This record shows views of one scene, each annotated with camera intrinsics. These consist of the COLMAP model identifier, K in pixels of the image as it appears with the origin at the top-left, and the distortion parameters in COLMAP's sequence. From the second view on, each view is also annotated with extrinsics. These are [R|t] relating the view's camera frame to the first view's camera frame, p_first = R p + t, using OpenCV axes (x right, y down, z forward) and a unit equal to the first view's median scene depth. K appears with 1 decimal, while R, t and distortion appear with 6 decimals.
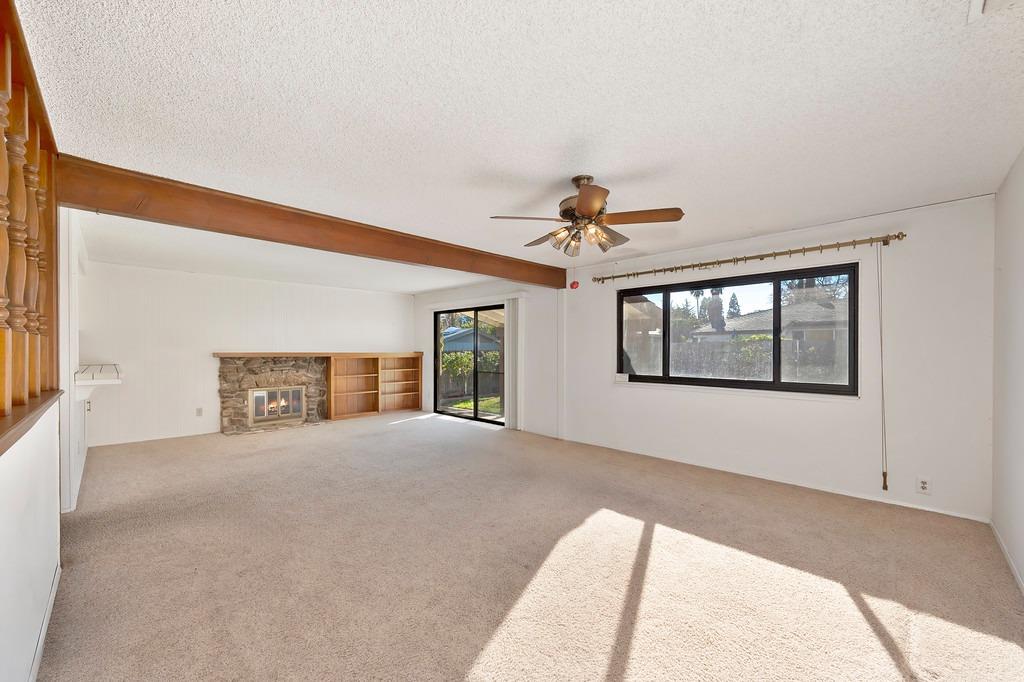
lens RADIAL K [[404.4, 0, 514.7], [0, 404.4, 351.0], [0, 0, 1]] dist [-0.001732, -0.000257]
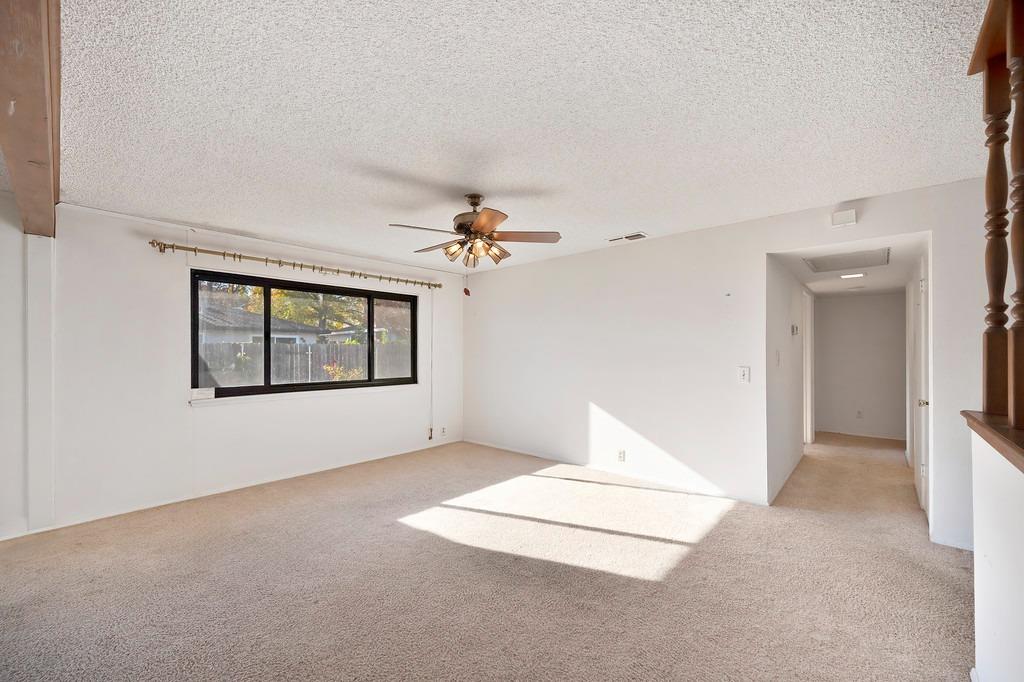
lens RADIAL K [[404.4, 0, 514.7], [0, 404.4, 351.0], [0, 0, 1]] dist [-0.001732, -0.000257]
pose [[-0.048824, 0.001557, 0.998806, -0.386277], [0.009060, 0.999958, -0.001116, -0.003155], [-0.998766, 0.008994, -0.048837, 0.395534]]
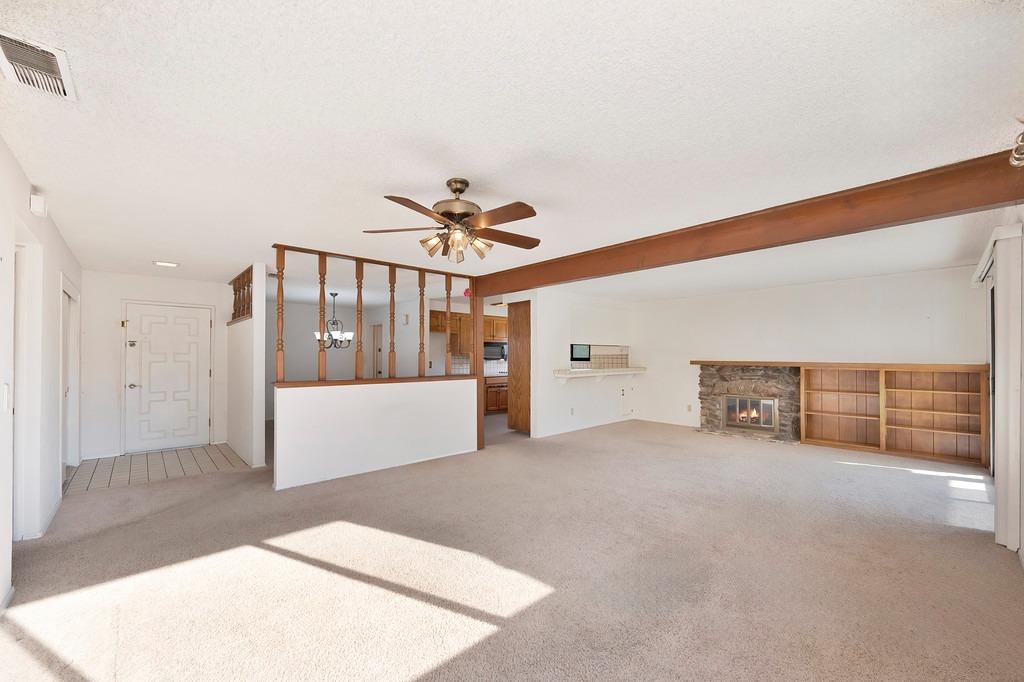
lens RADIAL K [[404.4, 0, 514.7], [0, 404.4, 351.0], [0, 0, 1]] dist [-0.001732, -0.000257]
pose [[-0.040099, -0.014698, -0.999088, 0.470282], [-0.006013, 0.999877, -0.014468, -0.003994], [0.999178, 0.005428, -0.040182, 0.491587]]
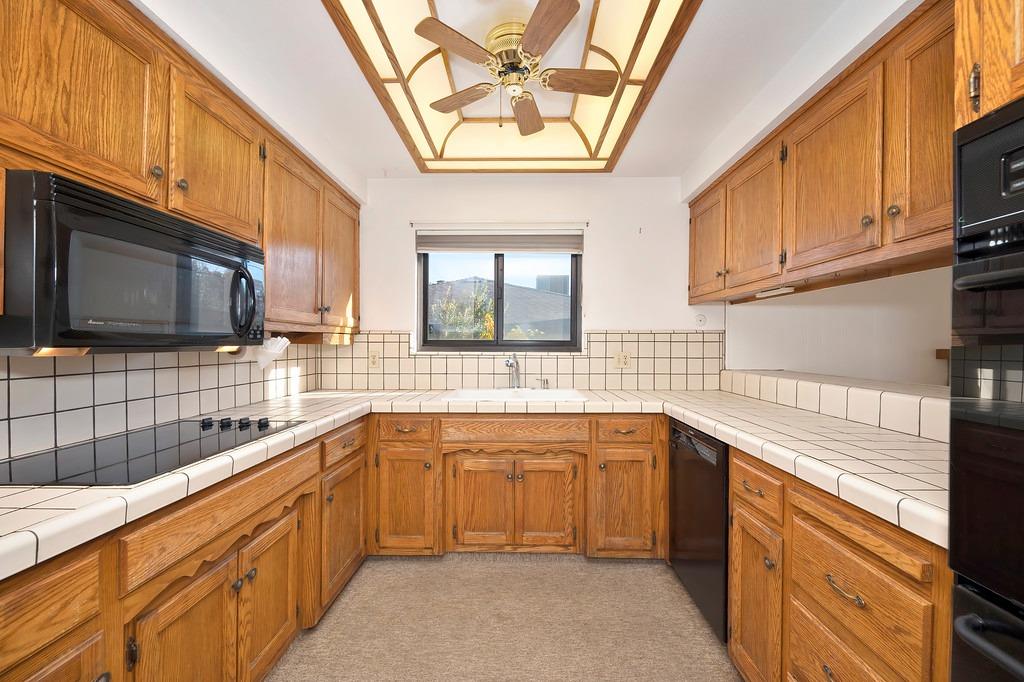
lens RADIAL K [[403.8, 0, 515.7], [0, 403.8, 348.6], [0, 0, 1]] dist [-0.001904, -0.000286]
pose [[0.695358, 0.010327, -0.718590, -0.731561], [-0.007605, 0.999946, 0.007011, 0.004055], [0.718624, 0.000590, 0.695399, 0.338265]]
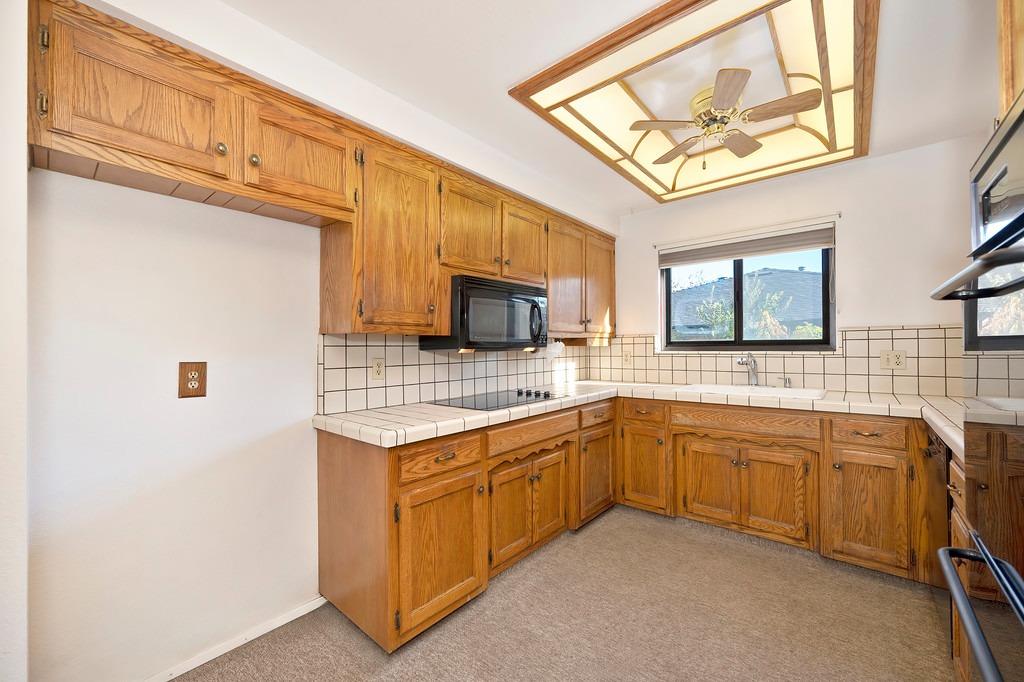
lens RADIAL K [[404.1, 0, 513.8], [0, 404.1, 345.6], [0, 0, 1]] dist [-0.001574, -0.000114]
pose [[0.080176, -0.003305, -0.996775, -0.607504], [0.004450, 0.999986, -0.002958, 0.004474], [0.996771, -0.004199, 0.080189, 0.333060]]
